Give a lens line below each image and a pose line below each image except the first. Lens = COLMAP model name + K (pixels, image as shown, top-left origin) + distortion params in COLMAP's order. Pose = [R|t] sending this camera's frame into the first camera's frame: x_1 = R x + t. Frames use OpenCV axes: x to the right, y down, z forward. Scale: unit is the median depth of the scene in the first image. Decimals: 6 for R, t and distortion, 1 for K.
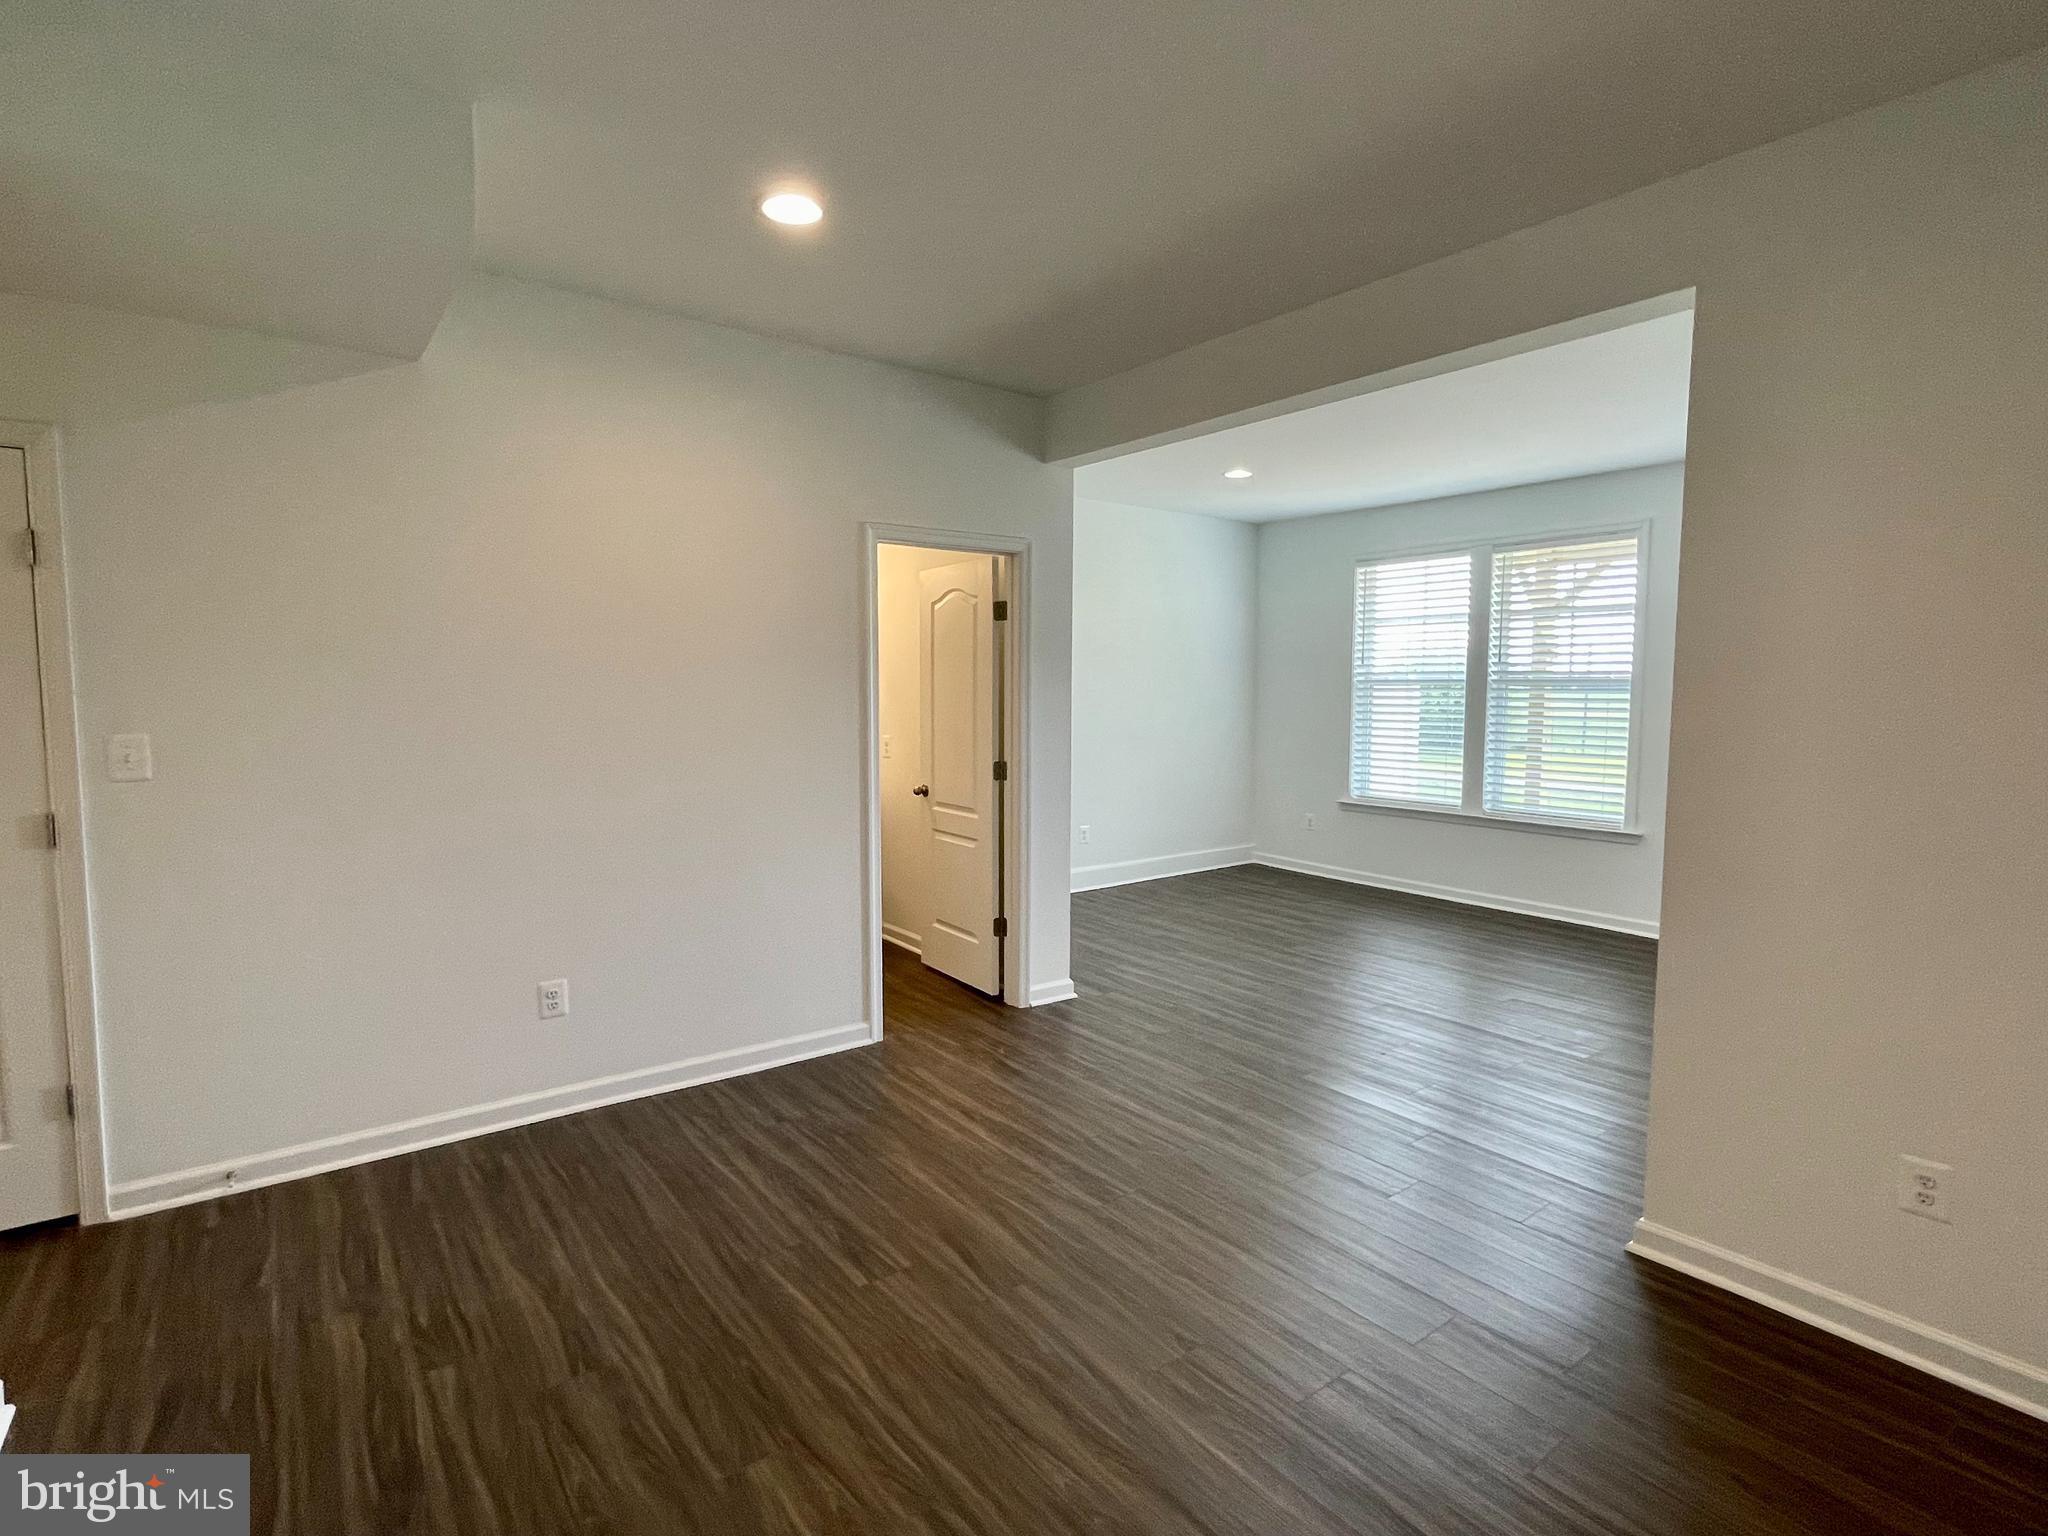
lens RADIAL K [[998.1, 0, 1020.2], [0, 998.1, 767.2], [0, 0, 1]] dist [-0.002898, -0.002045]
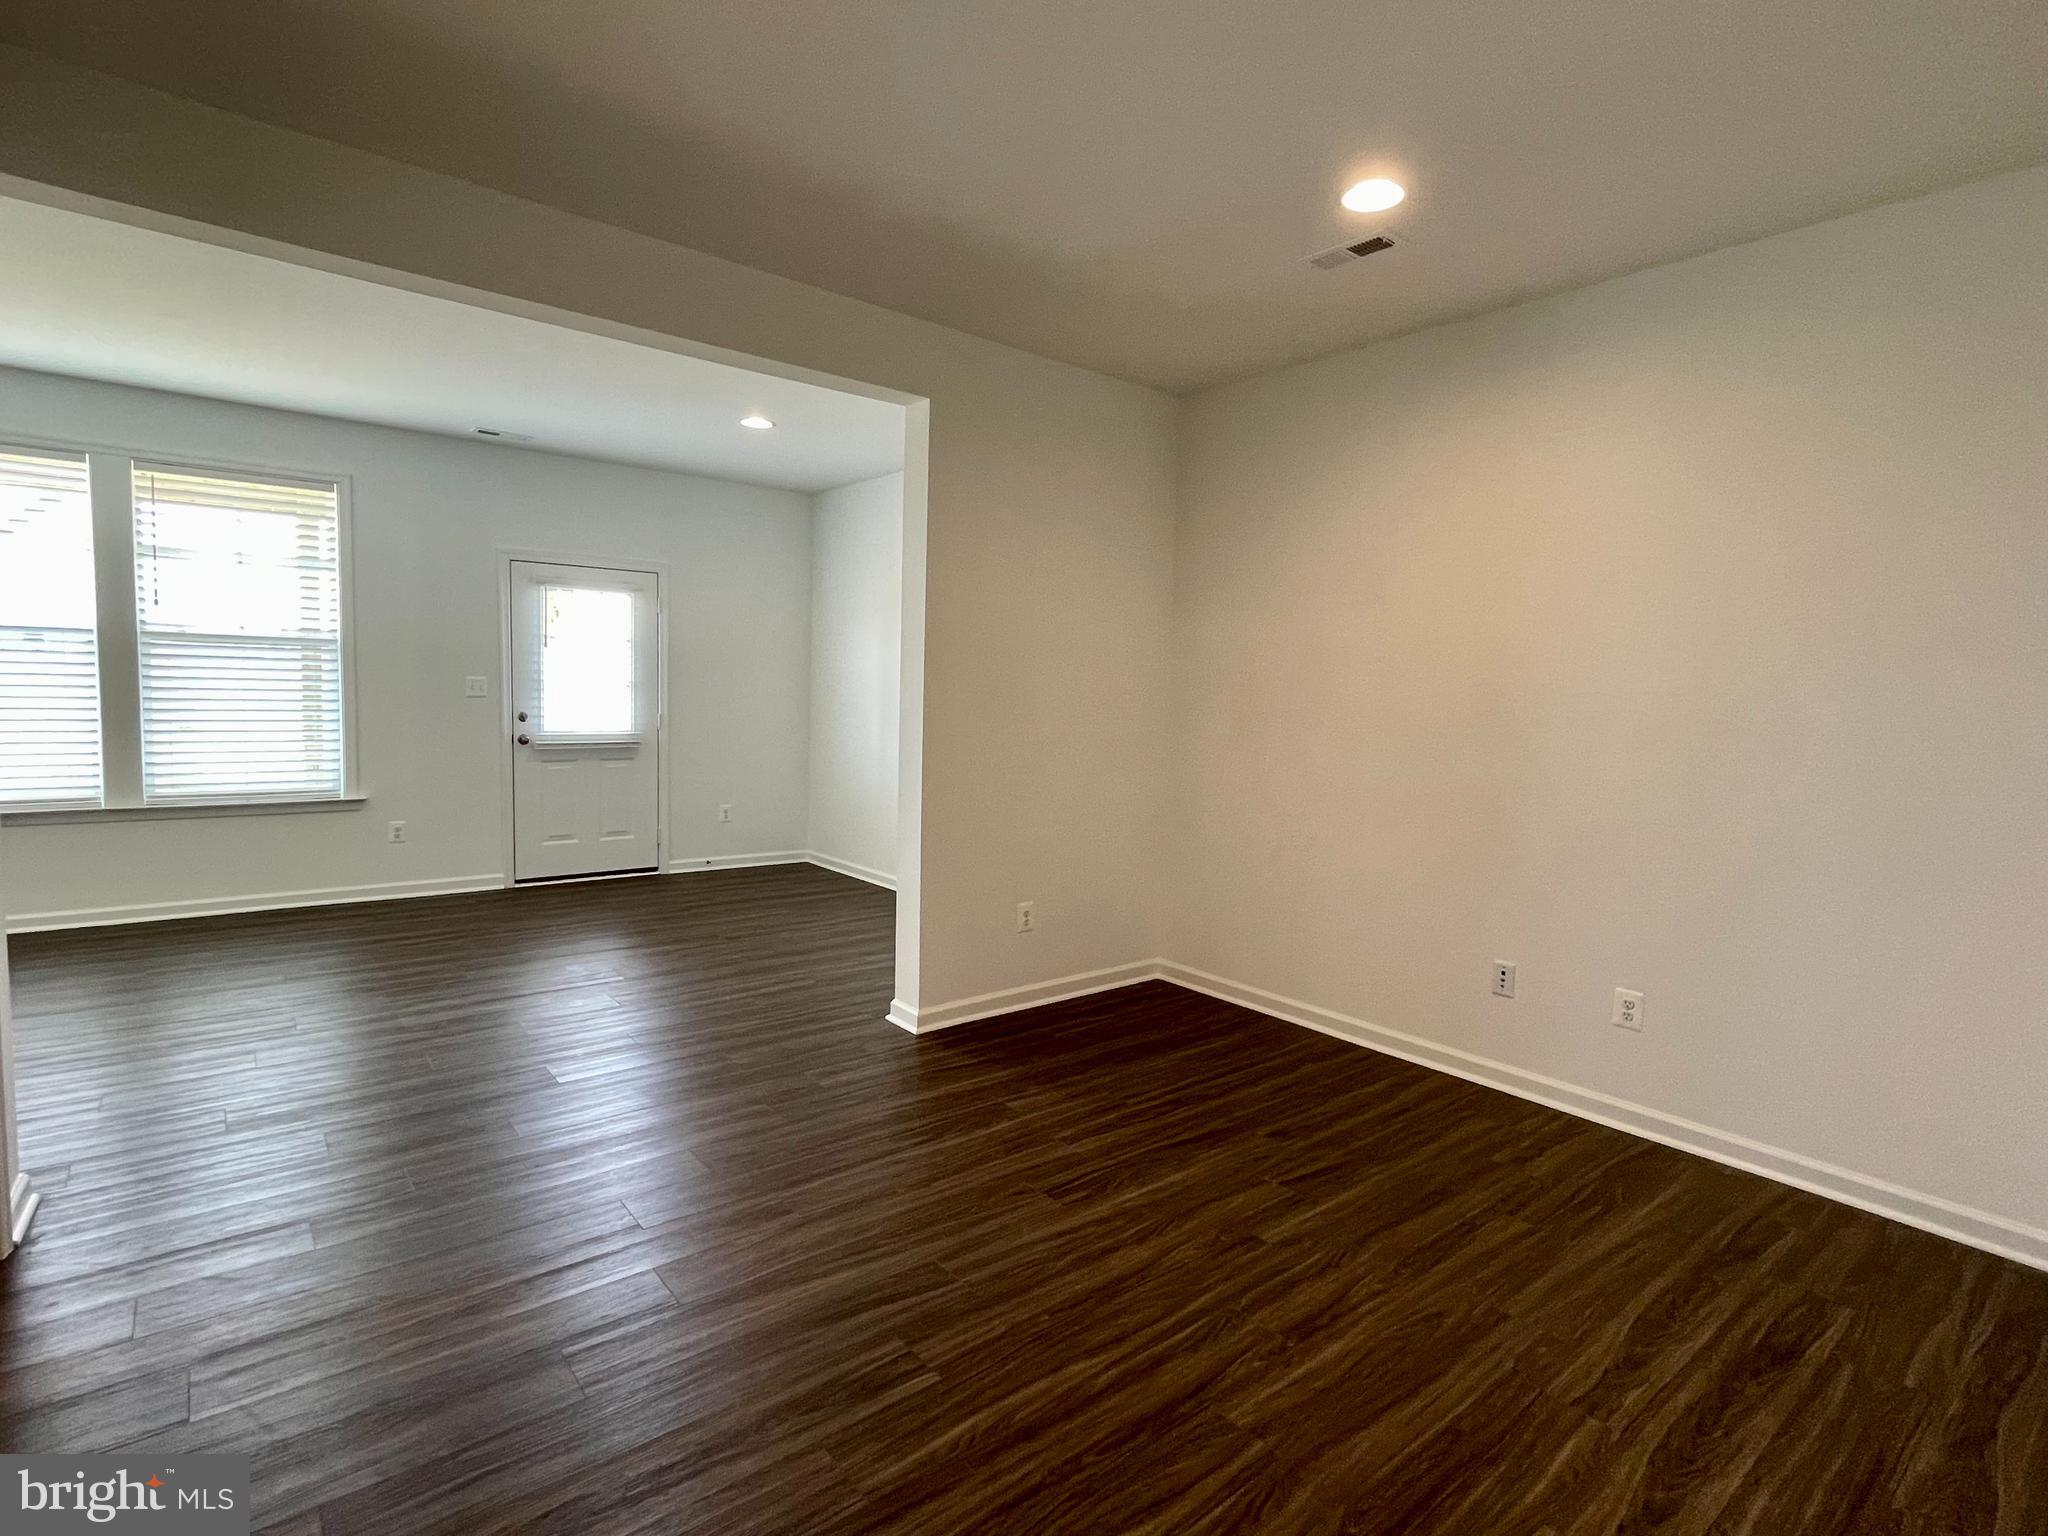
lens RADIAL K [[998.1, 0, 1025.2], [0, 998.1, 762.9], [0, 0, 1]] dist [-0.002898, -0.002045]
pose [[-0.025831, -0.083329, 0.996187, -0.369593], [0.053191, 0.994994, 0.084608, -0.015954], [-0.998250, 0.055174, -0.021269, 0.367509]]
